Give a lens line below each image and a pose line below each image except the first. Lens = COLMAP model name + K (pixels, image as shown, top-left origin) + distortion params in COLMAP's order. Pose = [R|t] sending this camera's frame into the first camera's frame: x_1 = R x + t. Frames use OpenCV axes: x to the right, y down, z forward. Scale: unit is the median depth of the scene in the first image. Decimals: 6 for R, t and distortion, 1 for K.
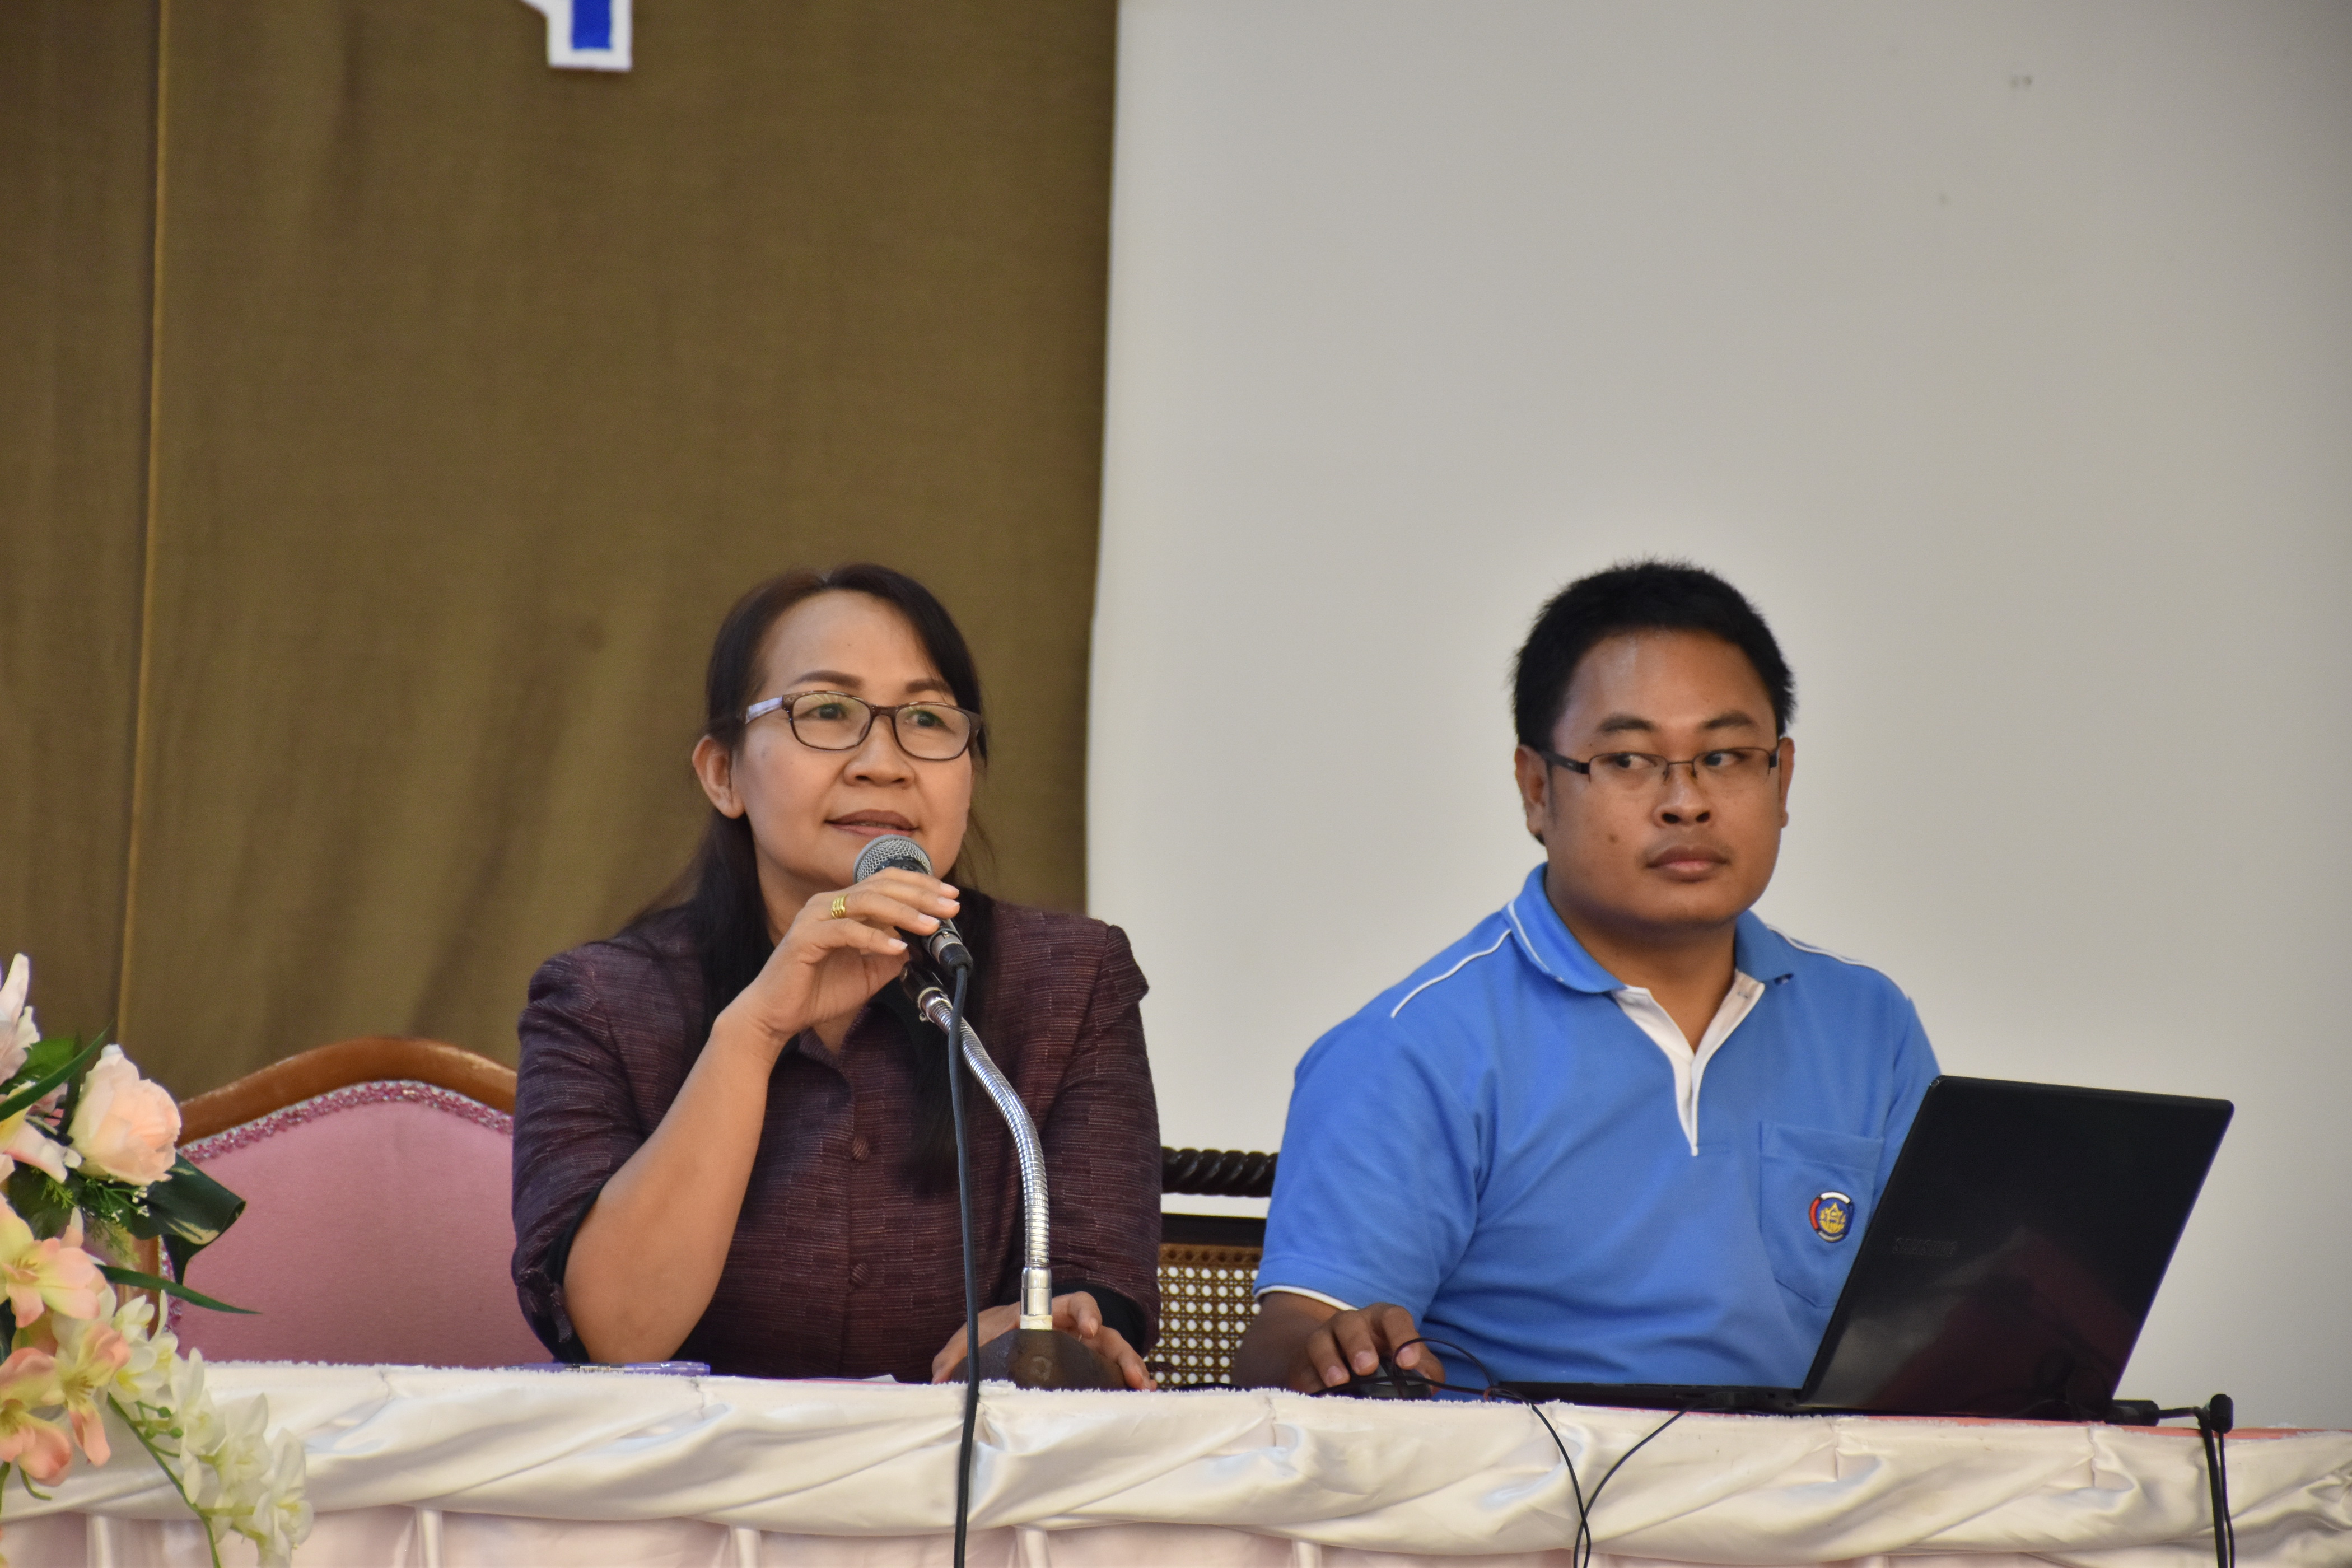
lens RADIAL K [[9567.0, 0, 1161.5], [0, 9567.0, 781.8], [0, 0, 1]] dist [1.509501, 4.478393]
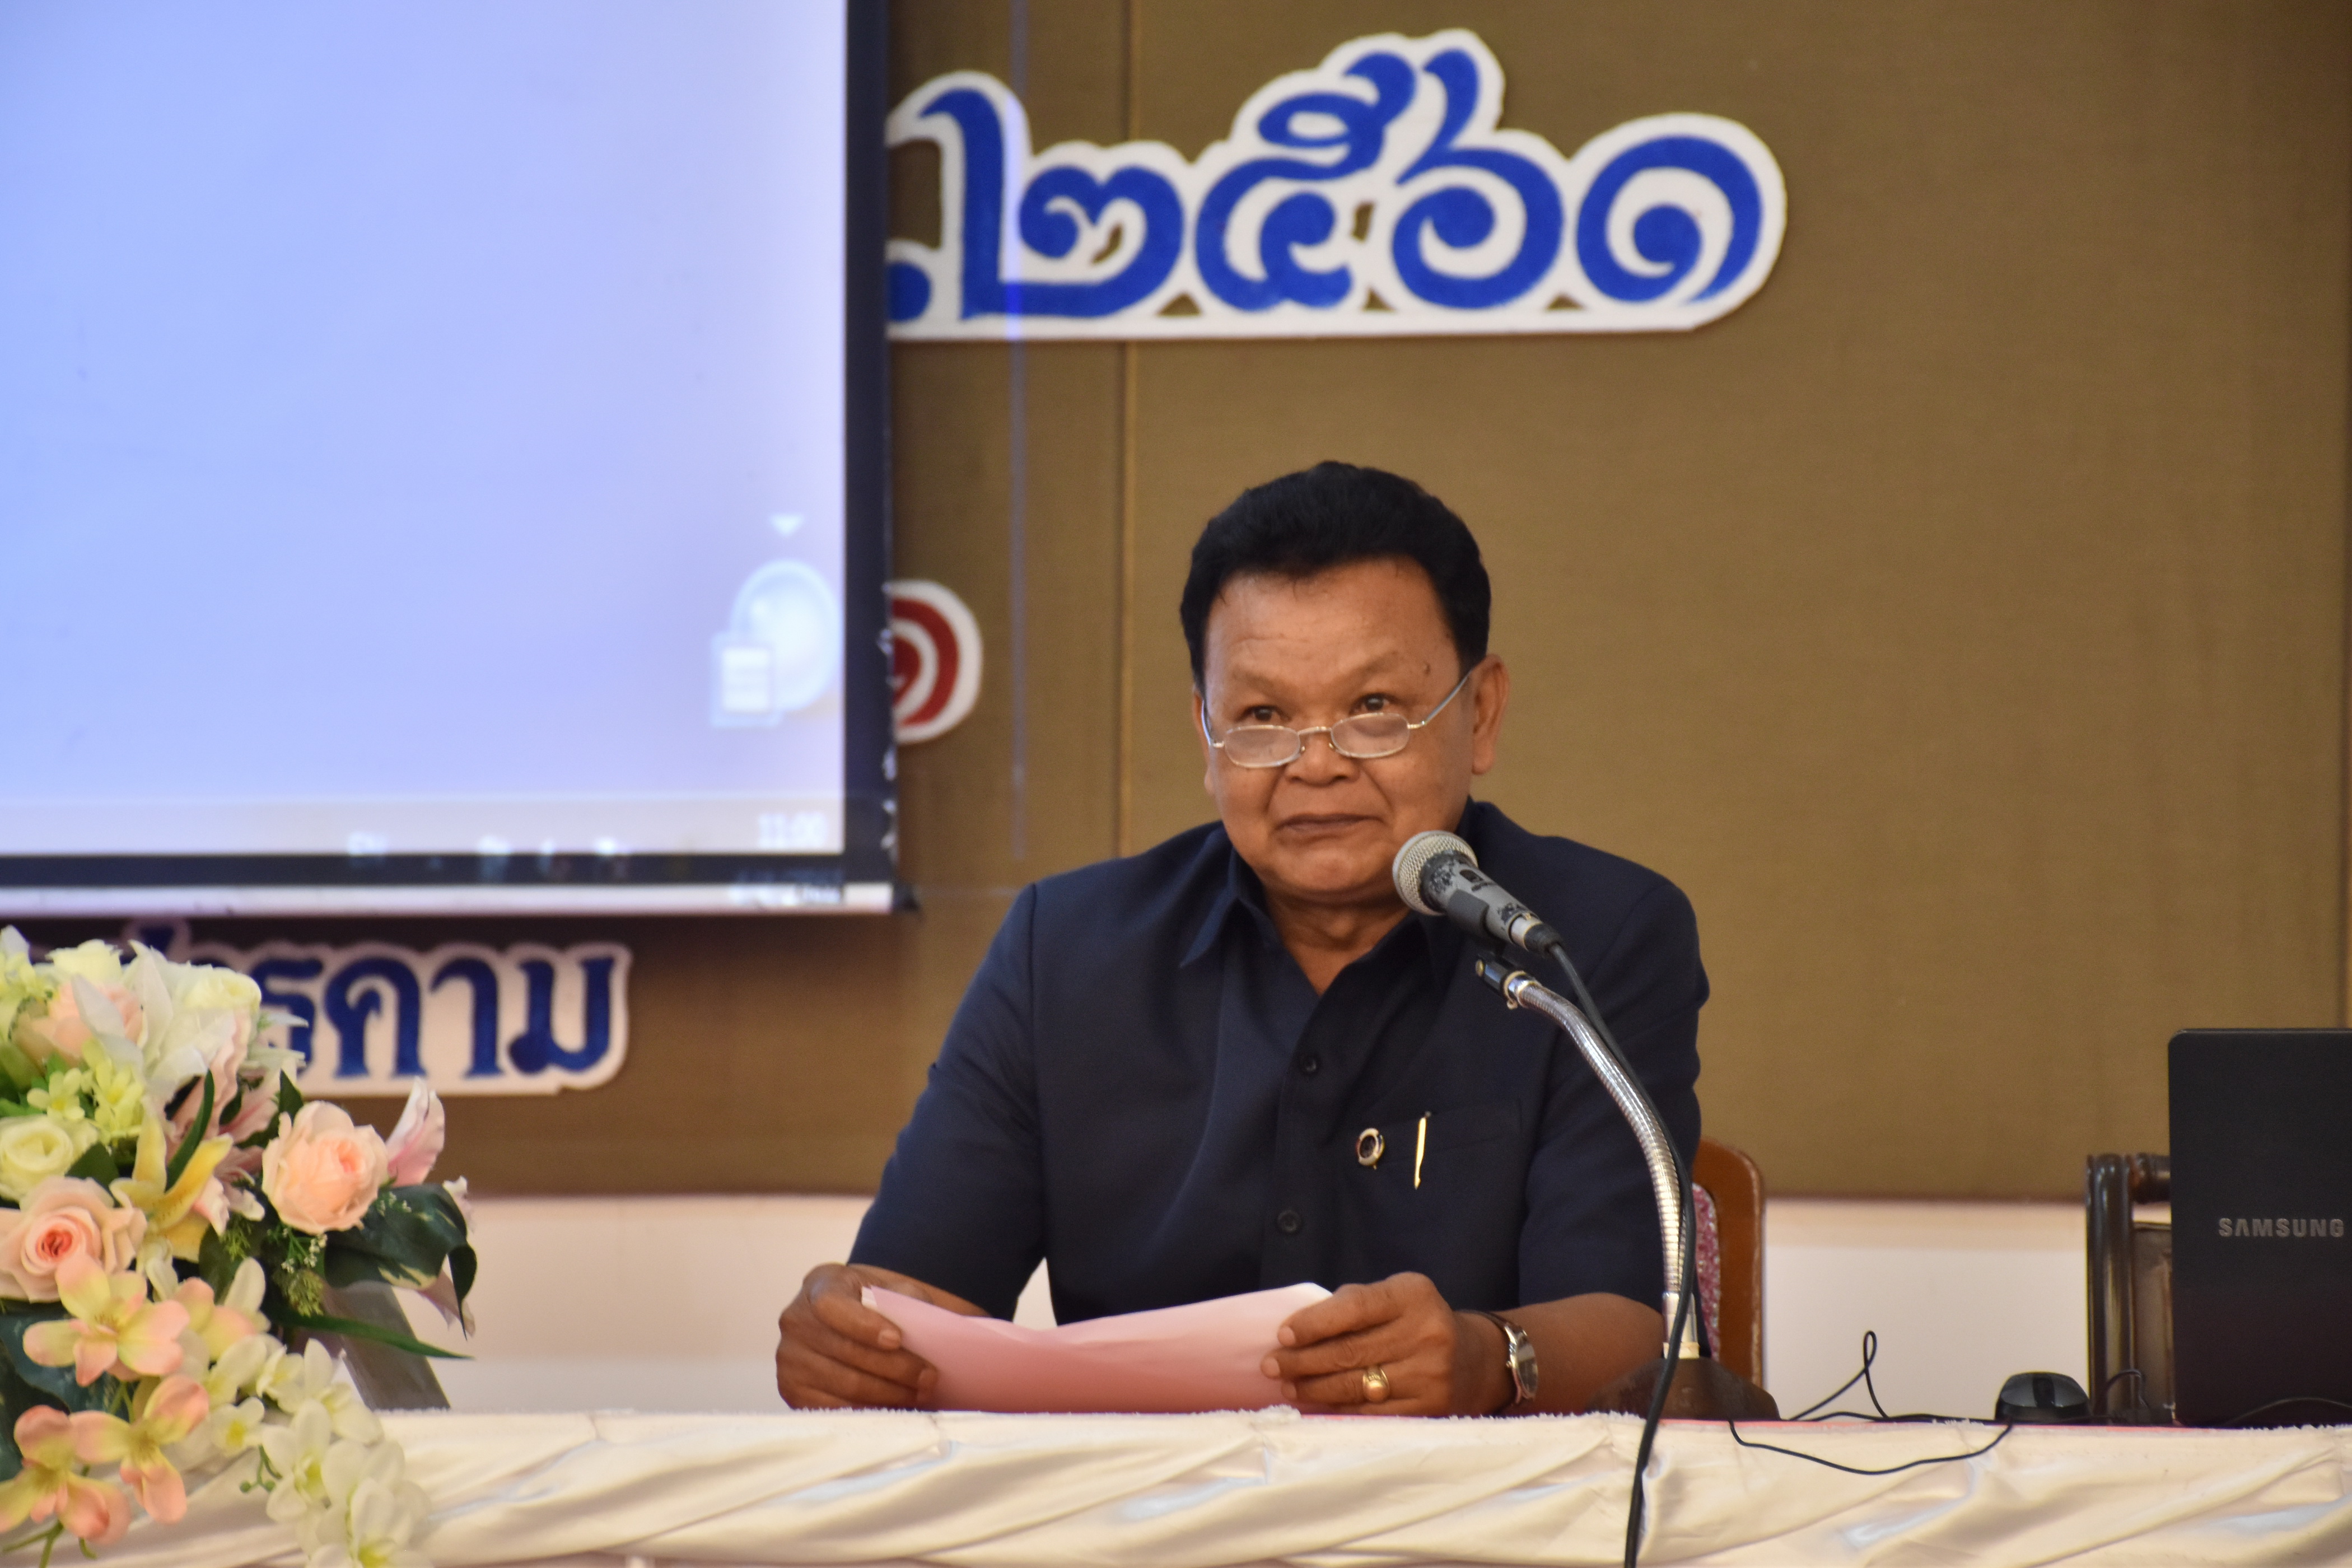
lens RADIAL K [[9135.2, 0, 1176.0], [0, 9135.2, 784.0], [0, 0, 1]] dist [1.290305, 6.158613]
pose [[0.844801, -0.064788, -0.531144, 0.465131], [0.058150, 0.997880, -0.029230, 0.028247], [0.531912, -0.006192, 0.846777, 0.251750]]
